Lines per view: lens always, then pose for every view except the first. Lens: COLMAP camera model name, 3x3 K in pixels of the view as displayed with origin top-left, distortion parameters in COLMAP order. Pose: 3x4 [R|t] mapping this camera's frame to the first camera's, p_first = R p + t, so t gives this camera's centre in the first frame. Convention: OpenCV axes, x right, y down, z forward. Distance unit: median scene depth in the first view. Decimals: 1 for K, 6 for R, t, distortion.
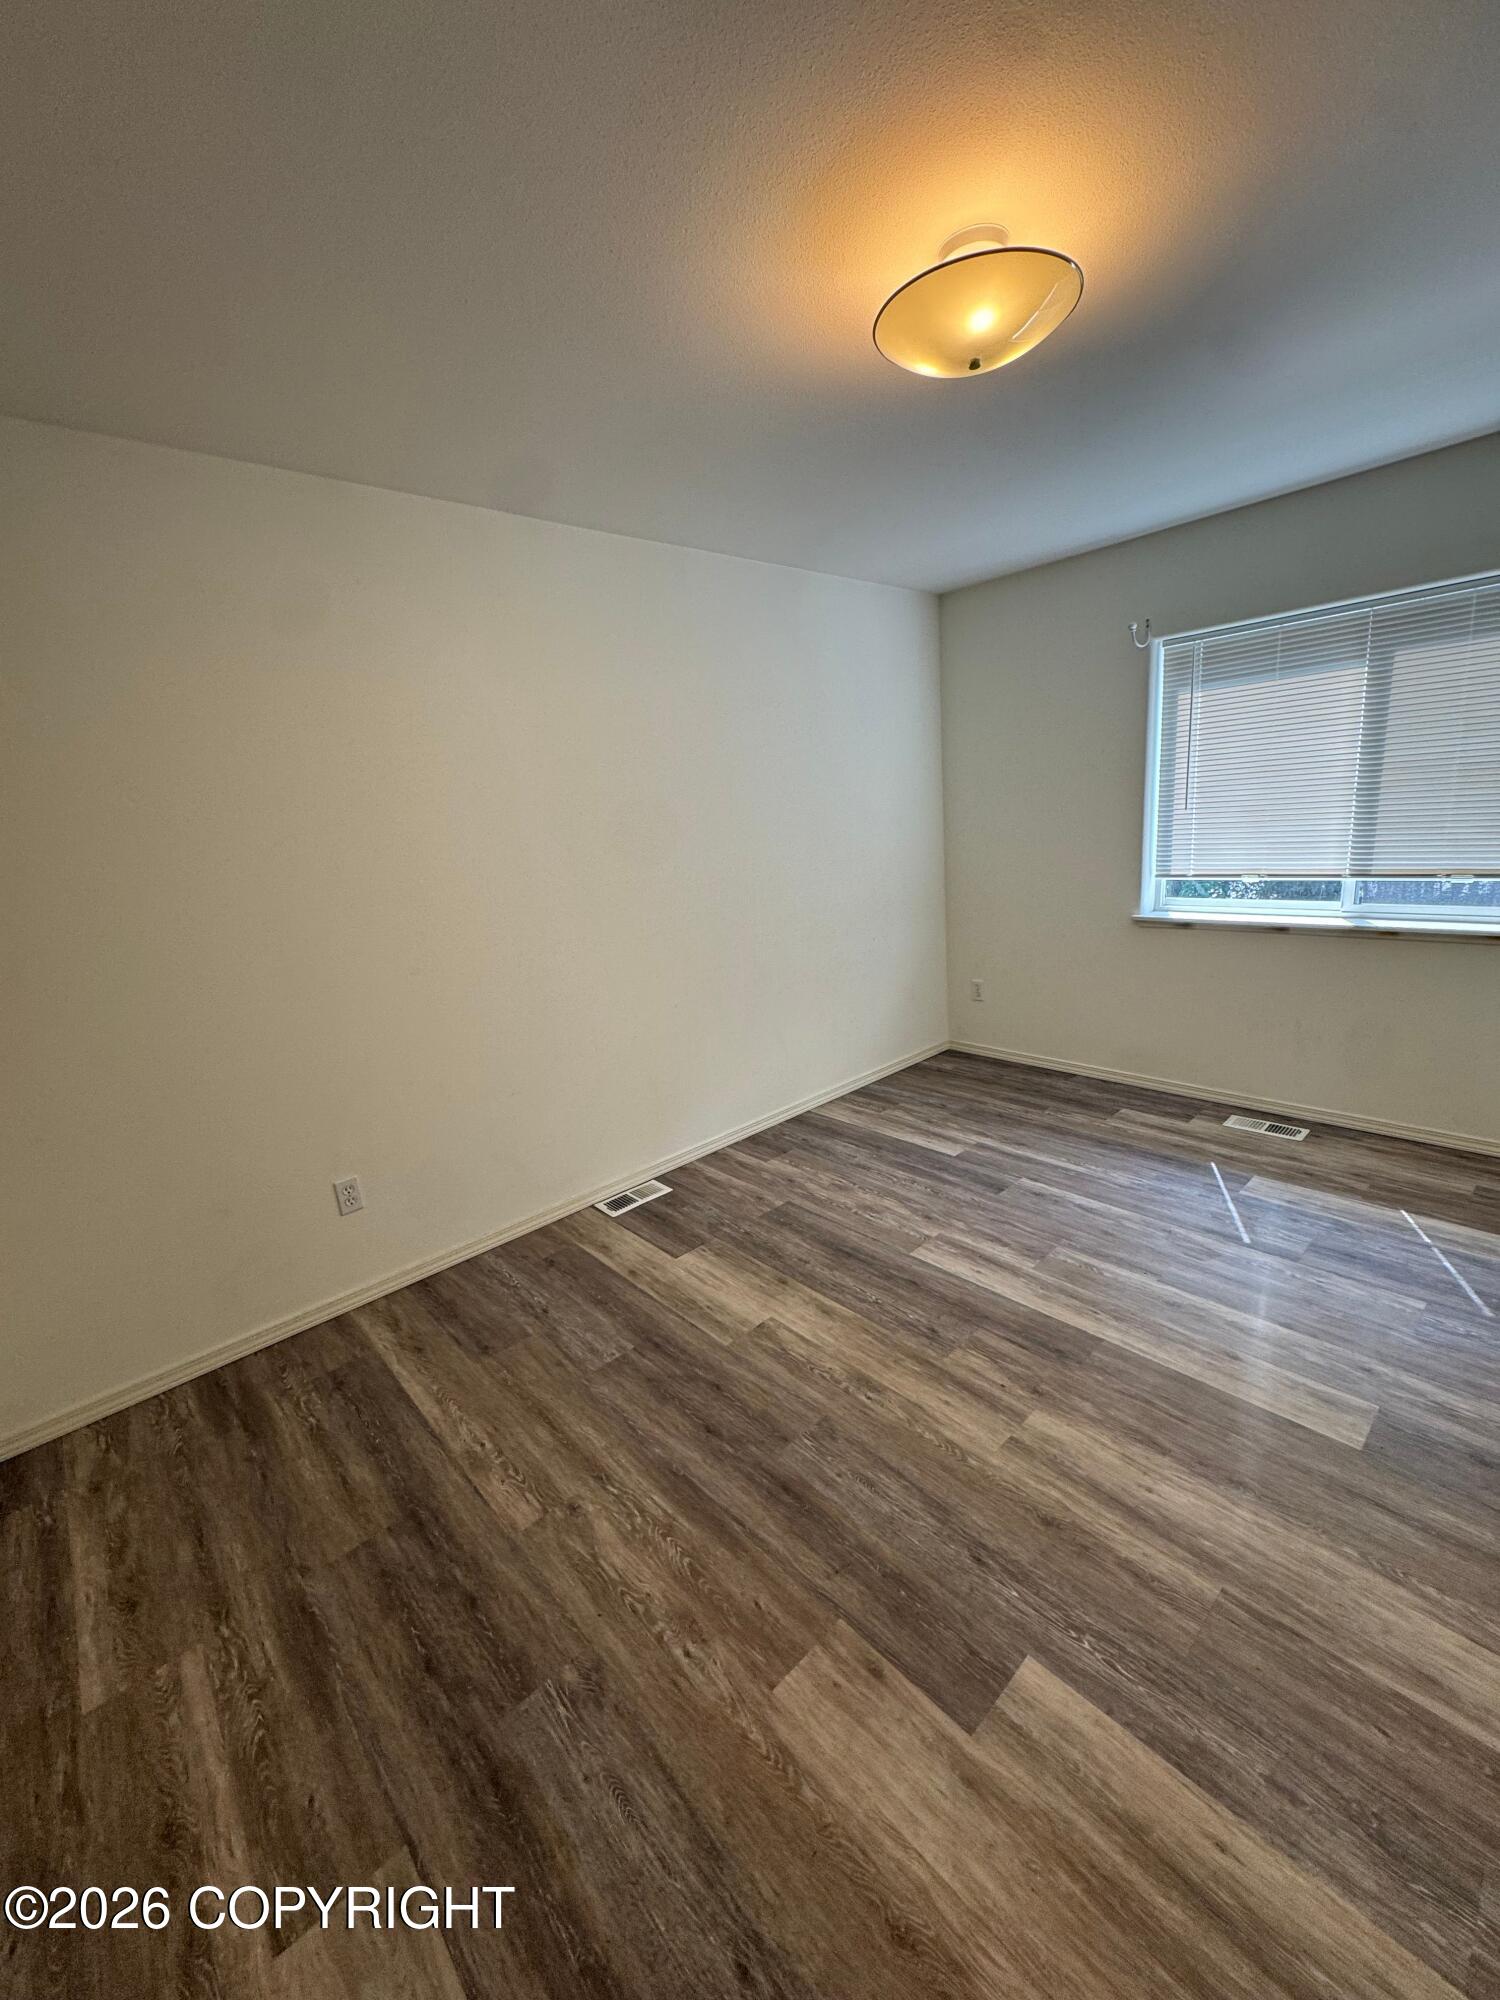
lens RADIAL K [[798.8, 0, 755.6], [0, 798.8, 1004.7], [0, 0, 1]] dist [-0.000793, 0.000038]
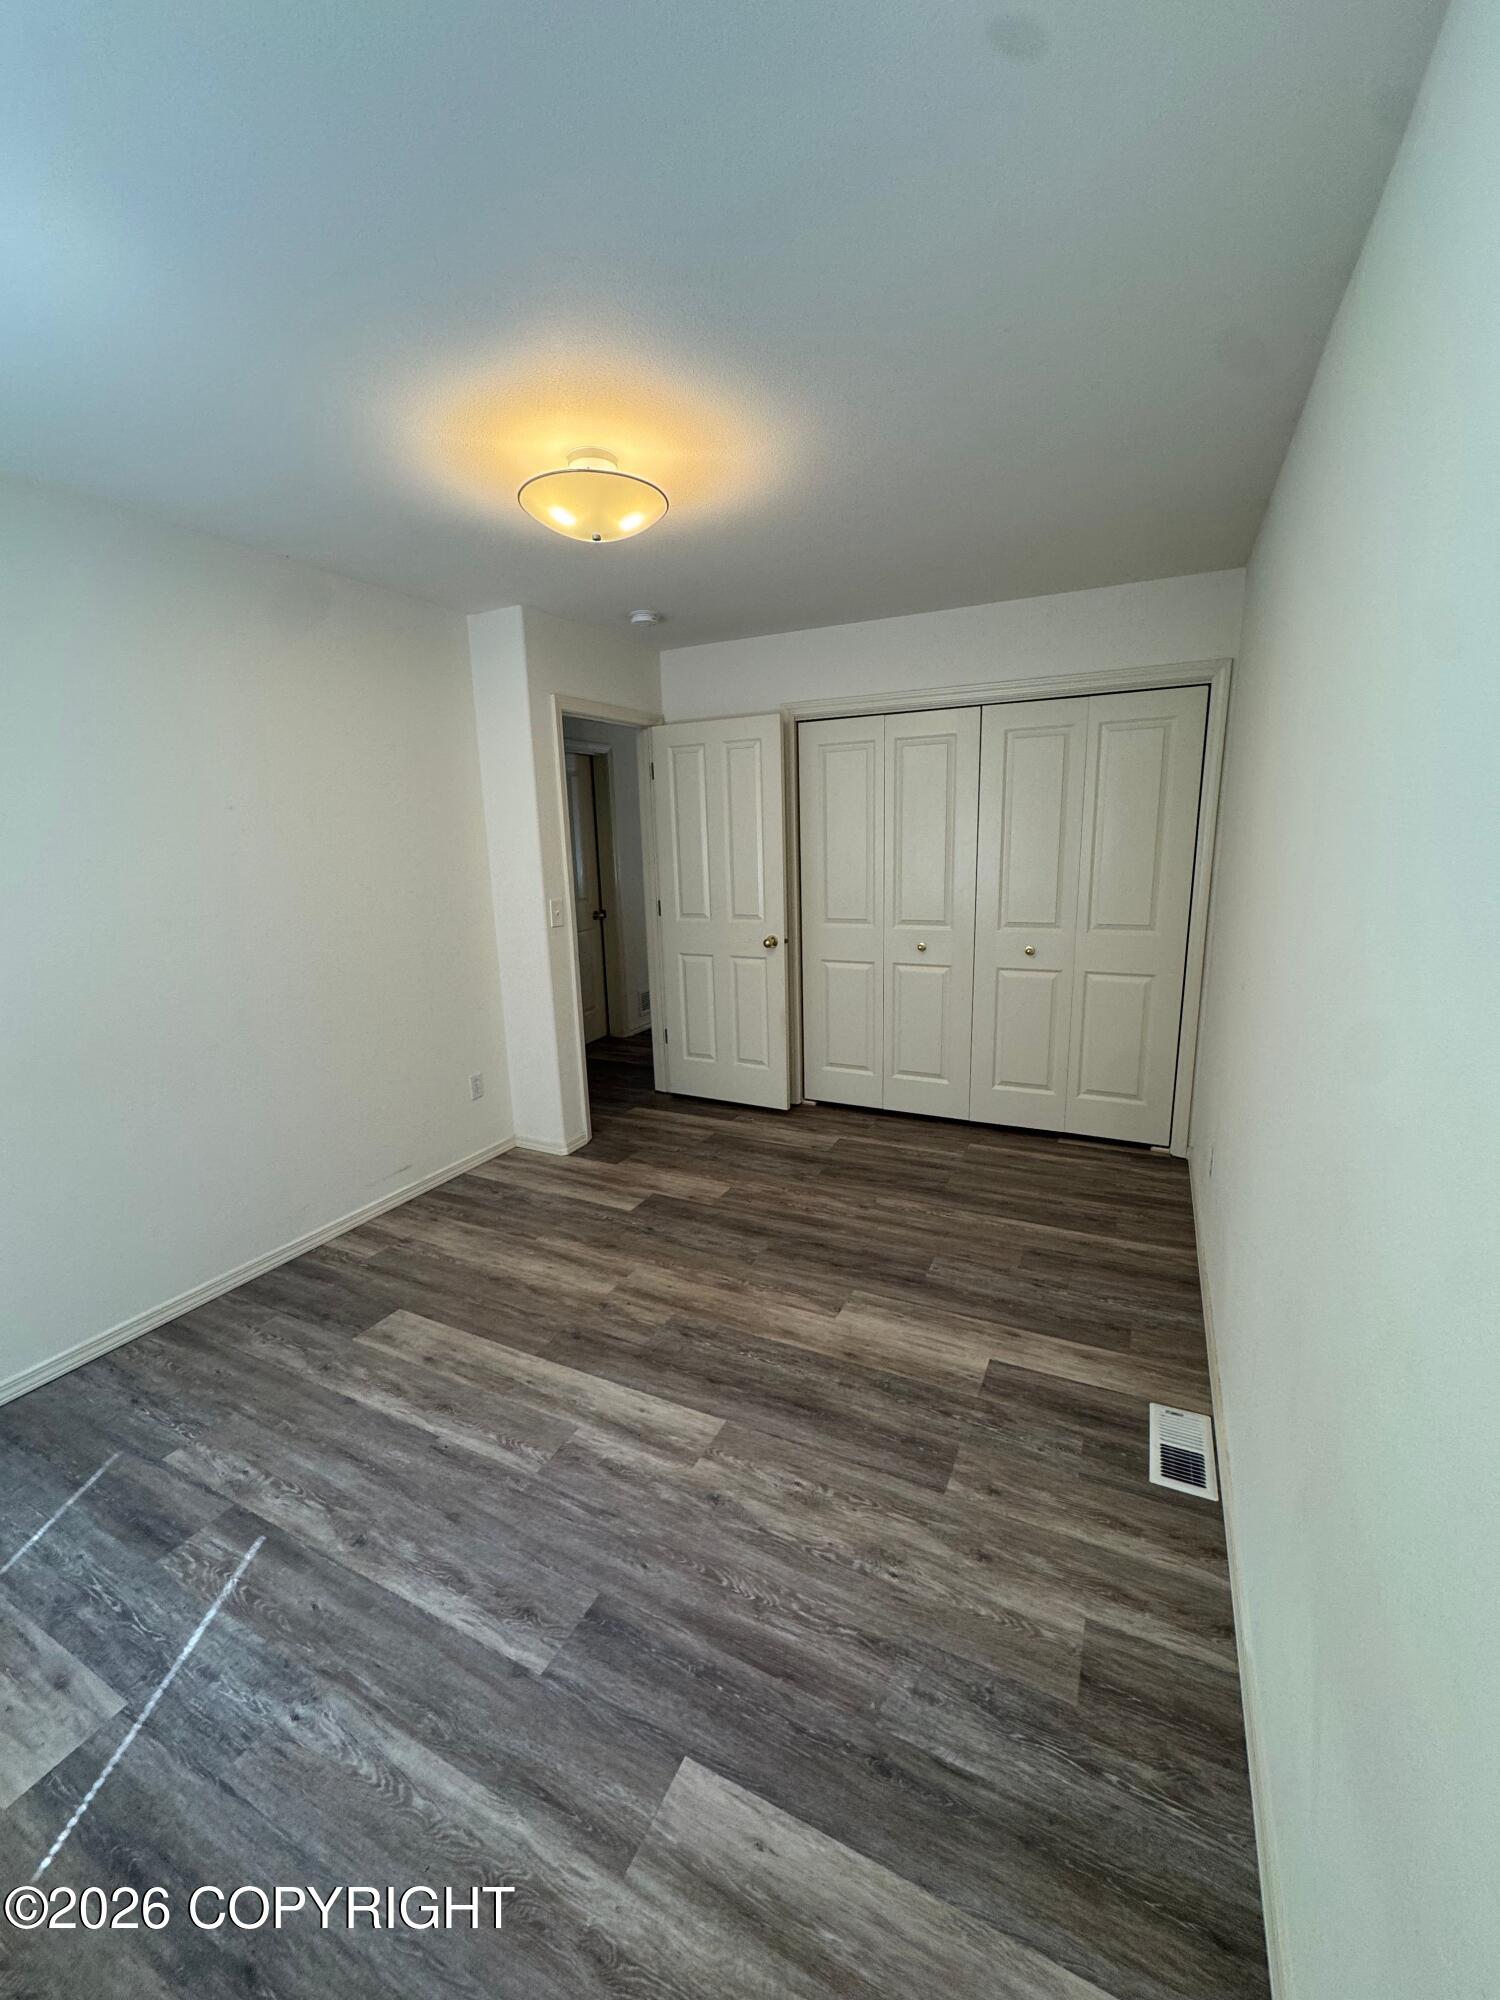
lens RADIAL K [[798.8, 0, 755.6], [0, 798.8, 1004.7], [0, 0, 1]] dist [-0.000793, 0.000038]
pose [[-0.926462, 0.173603, -0.333963, 0.421997], [0.005664, 0.893610, 0.448809, -0.484643], [0.376347, 0.413913, -0.828878, 1.763587]]
